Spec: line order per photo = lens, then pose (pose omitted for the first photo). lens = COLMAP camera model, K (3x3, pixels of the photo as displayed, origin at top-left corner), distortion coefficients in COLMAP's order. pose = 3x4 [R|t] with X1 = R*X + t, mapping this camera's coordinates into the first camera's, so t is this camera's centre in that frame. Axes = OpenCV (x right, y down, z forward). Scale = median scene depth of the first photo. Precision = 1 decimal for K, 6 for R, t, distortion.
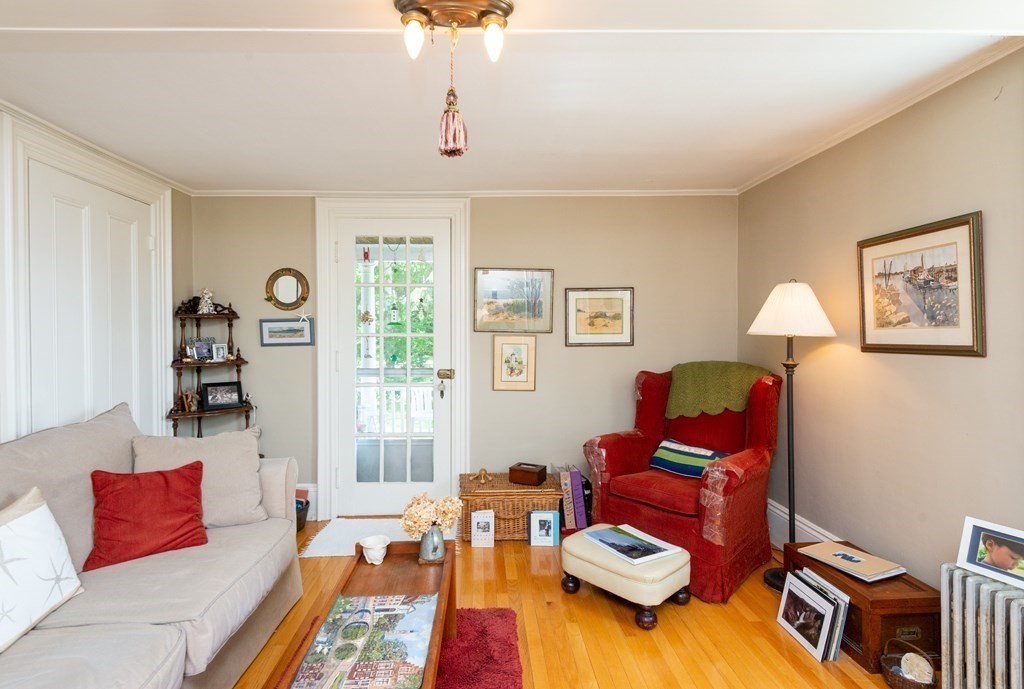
lens RADIAL K [[506.2, 0, 508.1], [0, 506.2, 336.6], [0, 0, 1]] dist [0.014028, -0.004140]
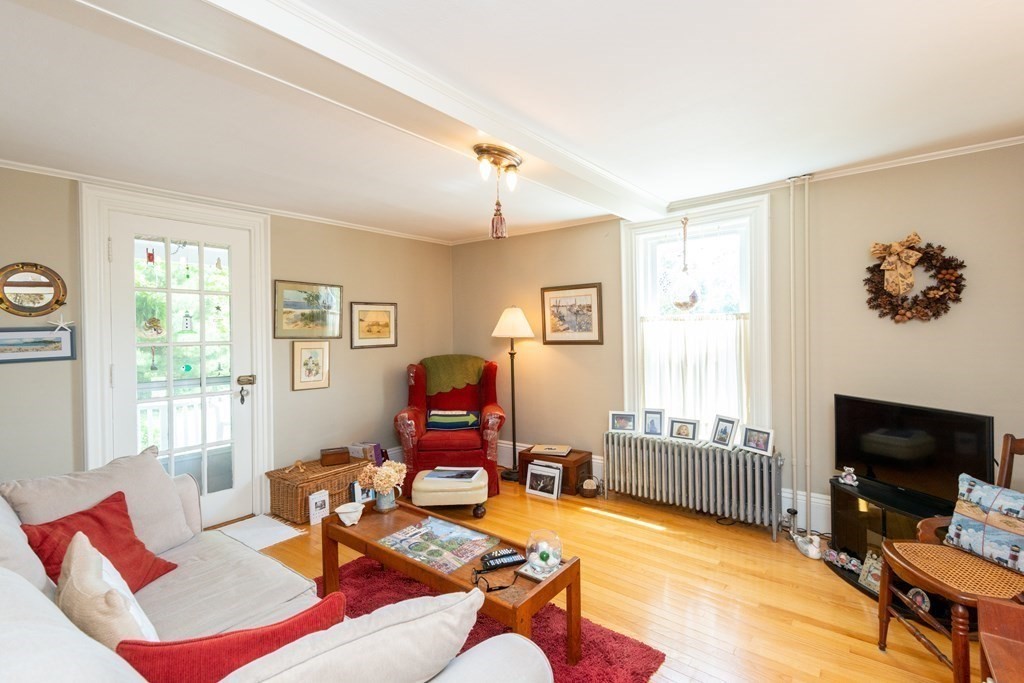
lens RADIAL K [[463.9, 0, 504.1], [0, 463.9, 337.1], [0, 0, 1]] dist [0.016028, -0.003912]
pose [[0.649260, -0.019008, 0.760329, -0.578605], [0.020432, 0.999763, 0.007547, -0.012191], [-0.760292, 0.010636, 0.649495, -0.026152]]
